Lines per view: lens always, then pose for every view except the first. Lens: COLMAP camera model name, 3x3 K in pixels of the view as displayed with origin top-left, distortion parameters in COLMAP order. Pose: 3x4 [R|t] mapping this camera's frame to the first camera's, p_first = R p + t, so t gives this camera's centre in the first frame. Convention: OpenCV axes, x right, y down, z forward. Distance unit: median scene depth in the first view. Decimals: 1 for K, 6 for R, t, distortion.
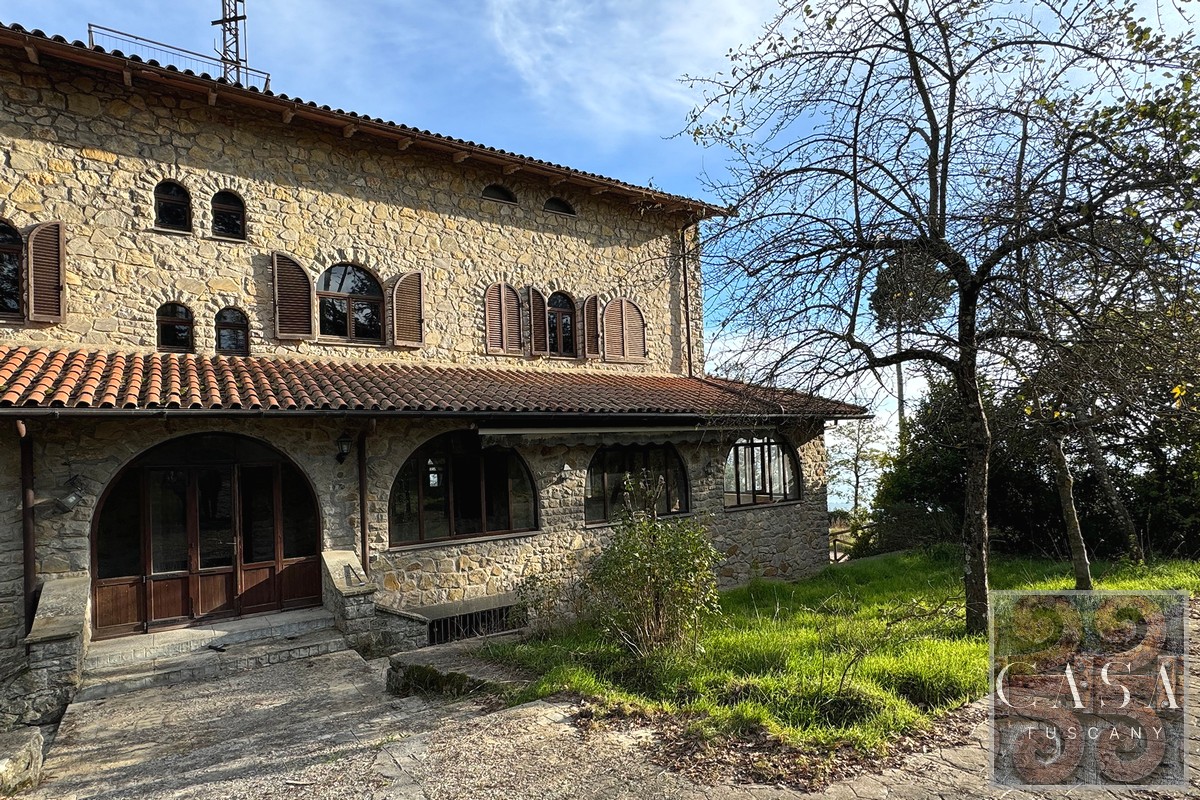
lens RADIAL K [[639.8, 0, 595.8], [0, 639.8, 434.9], [0, 0, 1]] dist [-0.000307, 0.000098]
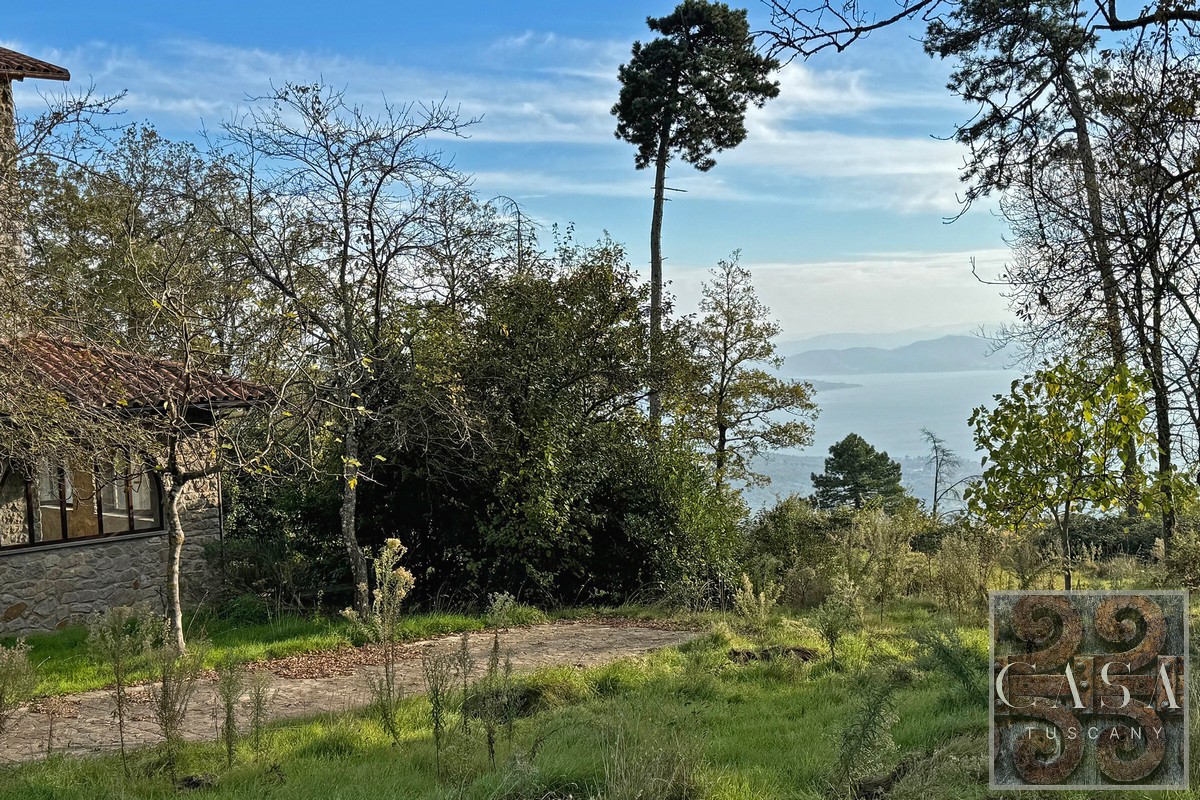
lens RADIAL K [[1611.5, 0, 595.6], [0, 1611.5, 417.1], [0, 0, 1]] dist [0.158063, -0.061794]
pose [[0.991007, -0.009478, 0.133472, 0.840094], [-0.001210, 0.996812, 0.079773, -0.232077], [-0.133802, -0.079217, 0.987837, -1.109547]]
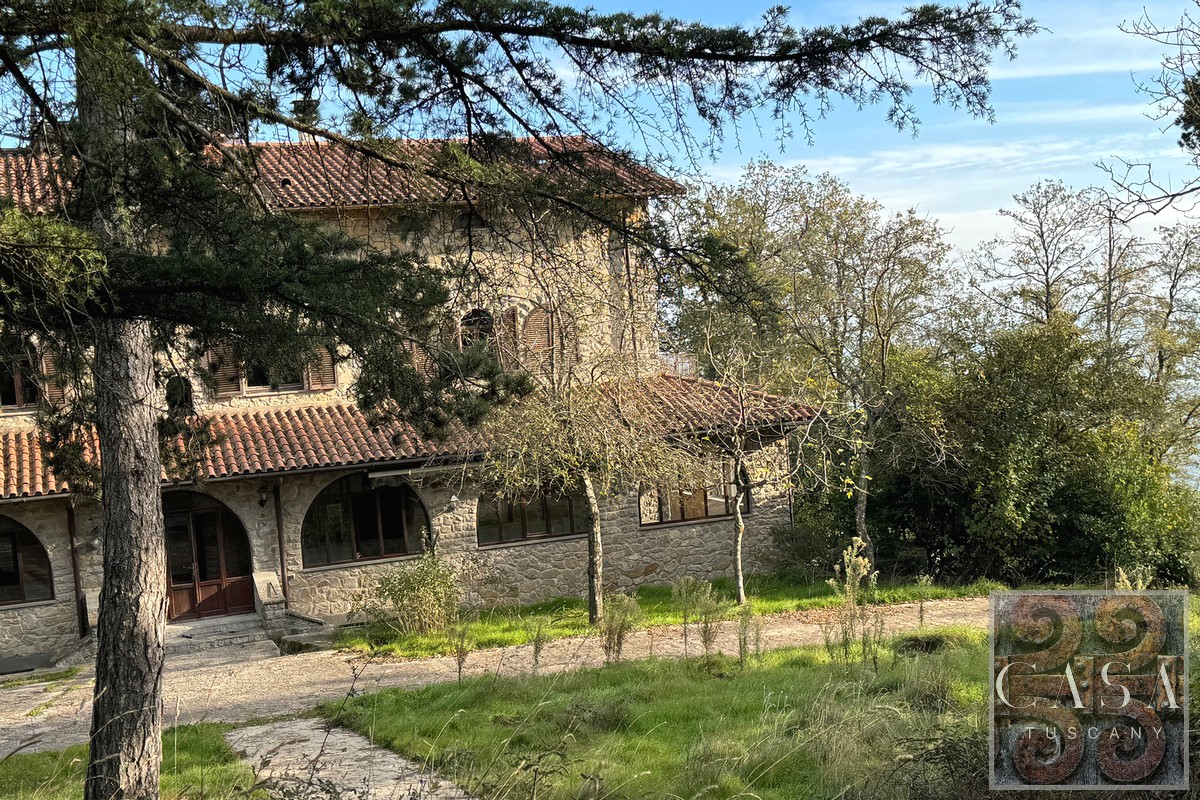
lens RADIAL K [[1611.5, 0, 595.6], [0, 1611.5, 417.1], [0, 0, 1]] dist [0.158063, -0.061794]
pose [[0.965728, -0.017624, -0.258957, 1.106487], [0.044794, 0.994039, 0.099396, -0.430059], [0.255662, -0.107589, 0.960761, -1.970953]]
